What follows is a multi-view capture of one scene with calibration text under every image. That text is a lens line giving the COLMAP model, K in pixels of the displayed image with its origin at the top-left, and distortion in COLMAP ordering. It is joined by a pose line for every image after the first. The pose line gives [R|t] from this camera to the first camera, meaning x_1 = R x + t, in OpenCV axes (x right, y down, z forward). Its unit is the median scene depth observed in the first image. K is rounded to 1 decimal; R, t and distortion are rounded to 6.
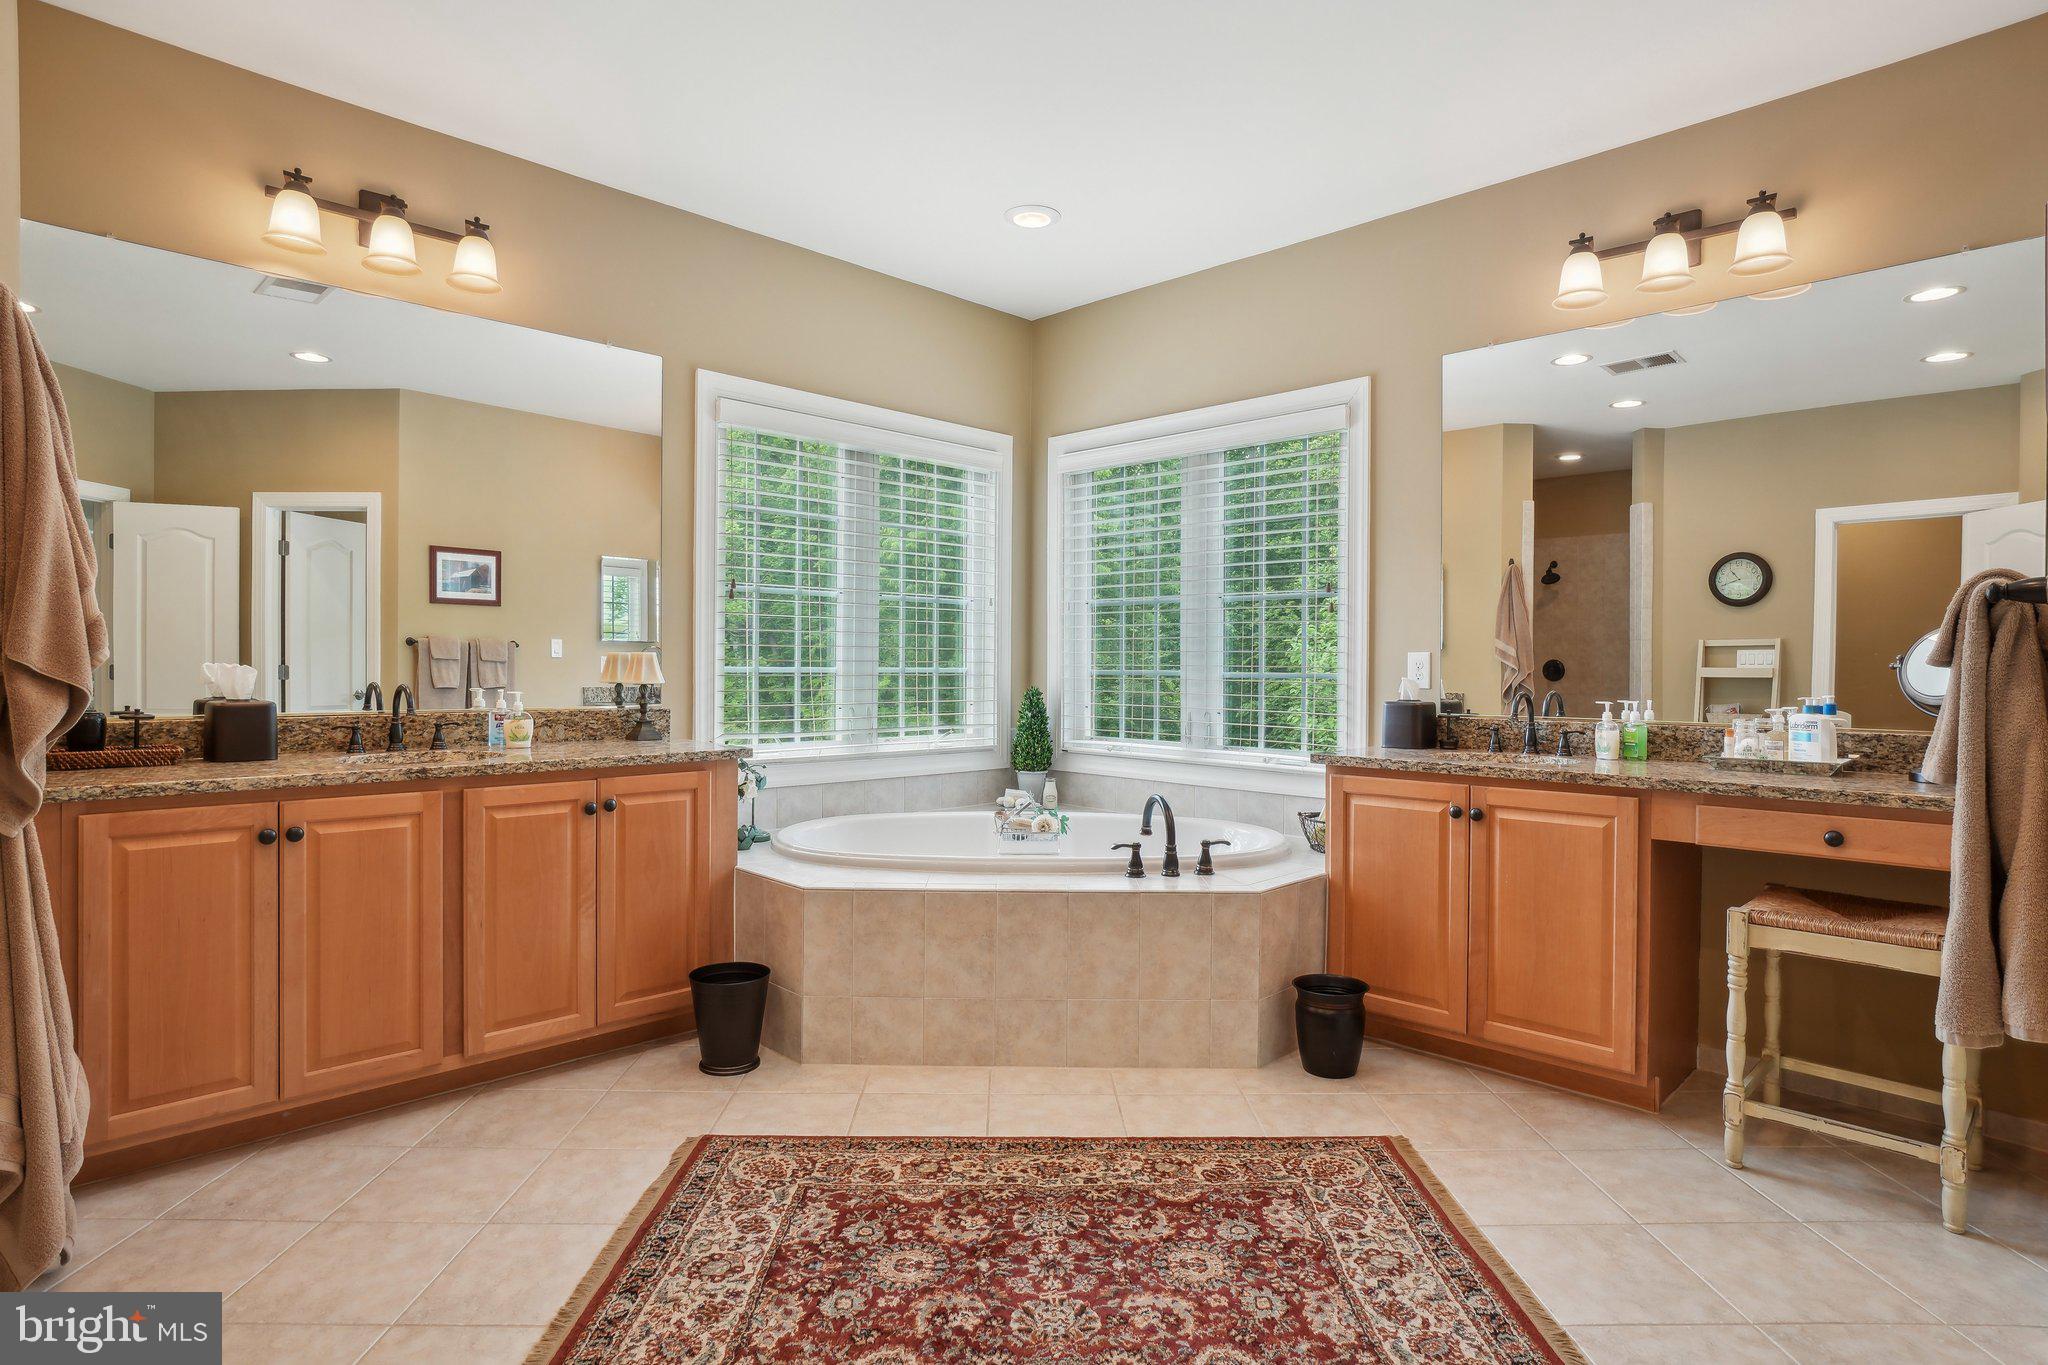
lens RADIAL K [[1085.9, 0, 1024.0], [0, 1085.9, 682.5], [0, 0, 1]] dist [-0.000927, -0.000500]
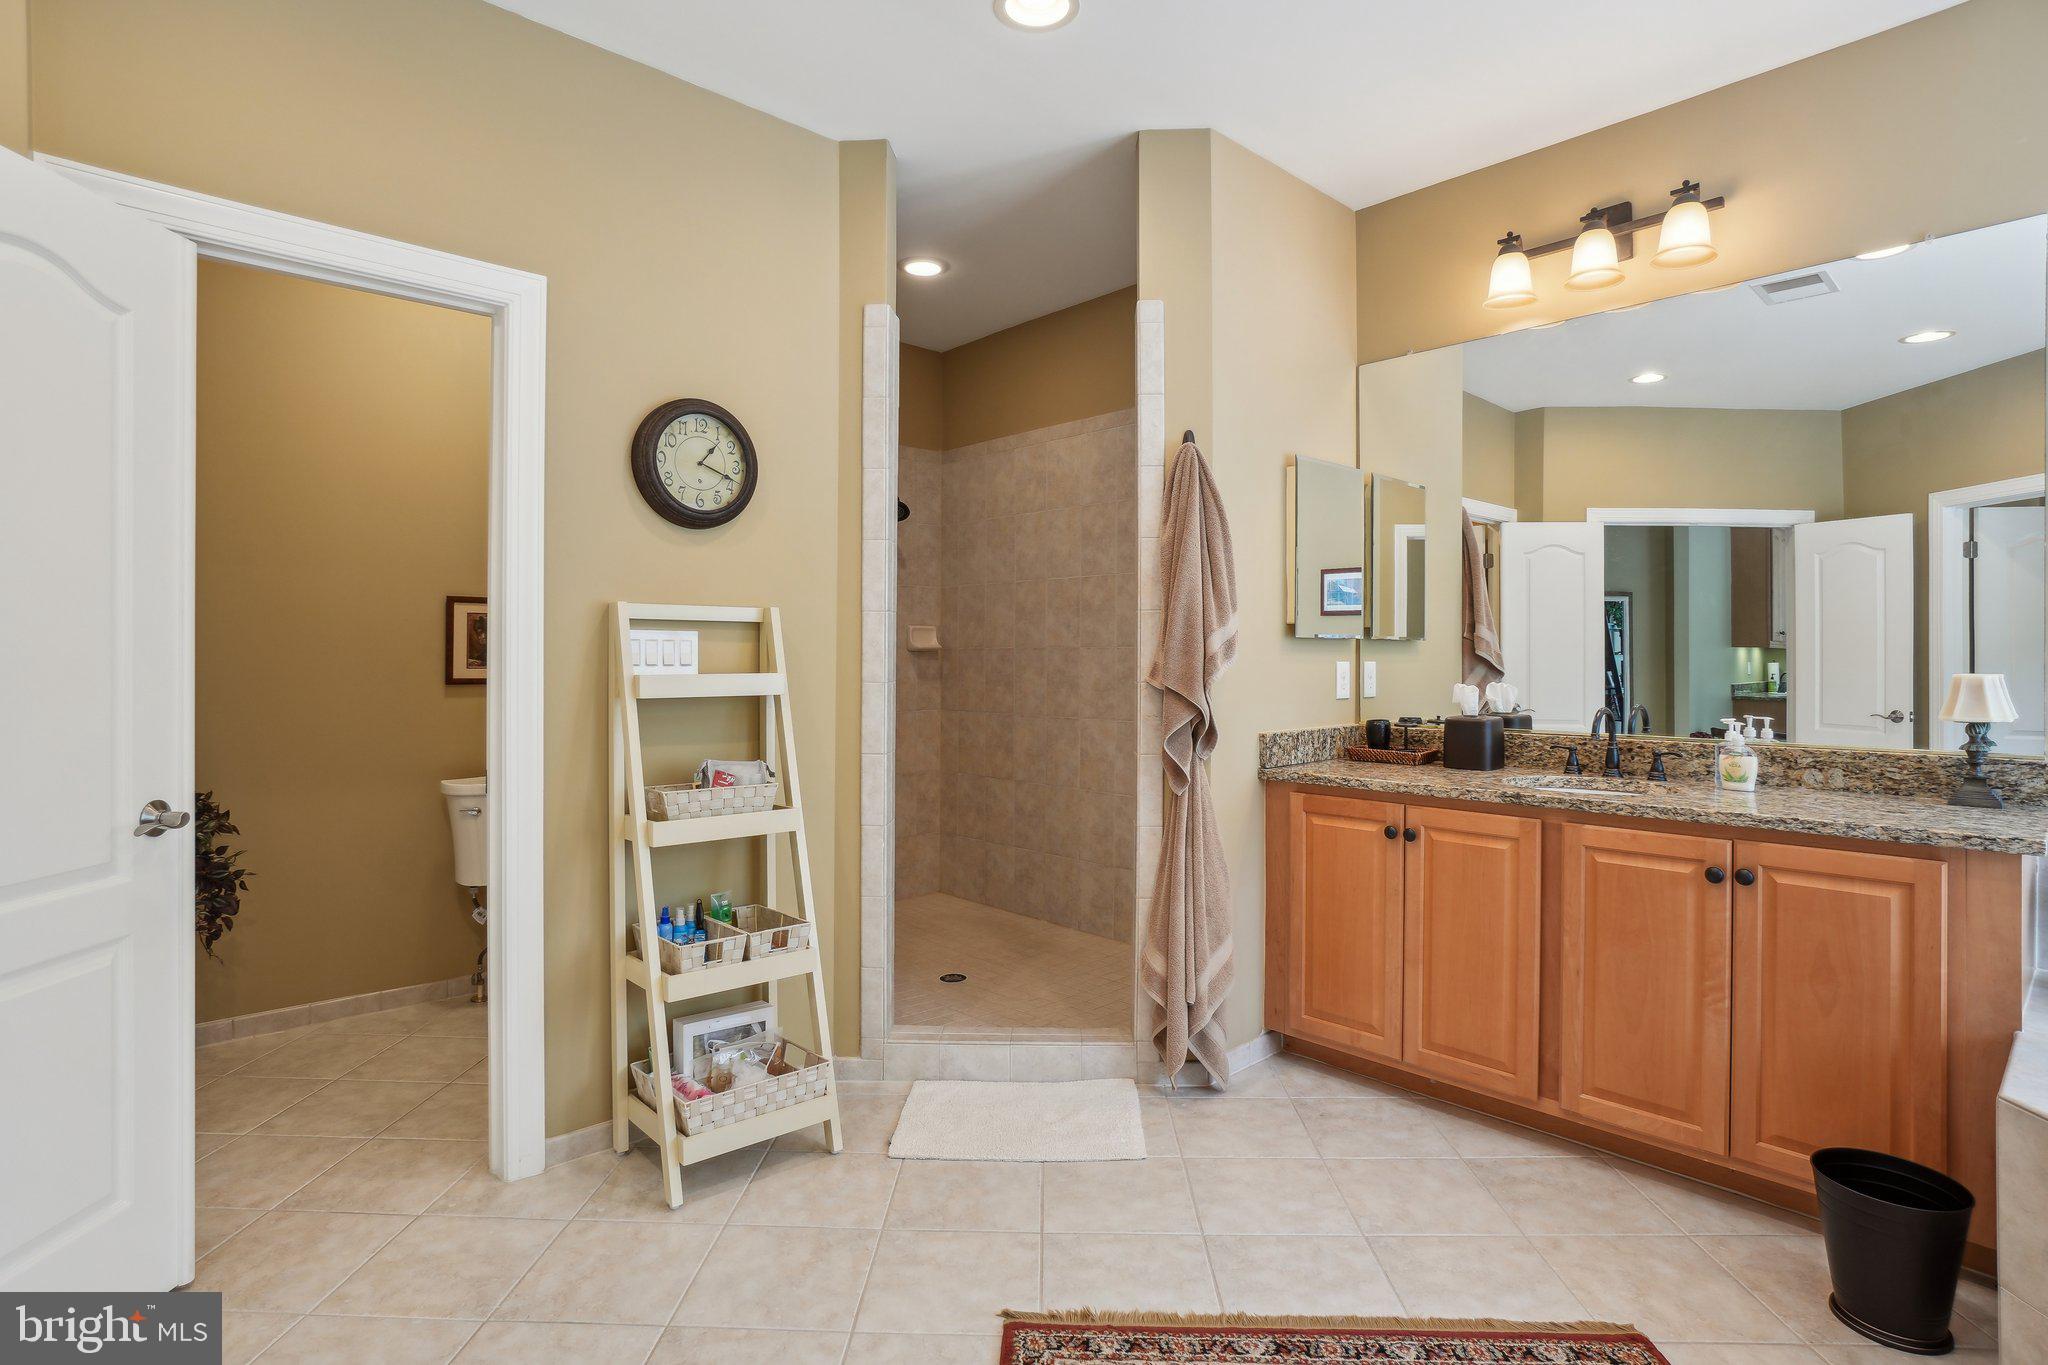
lens RADIAL K [[1036.2, 0, 1024.0], [0, 1036.2, 682.5], [0, 0, 1]] dist [-0.019047, 0.000321]
pose [[-0.045047, 0.012148, -0.998911, 0.392860], [-0.019342, 0.999728, 0.013031, -0.024776], [0.998798, 0.019908, -0.044800, 0.579632]]
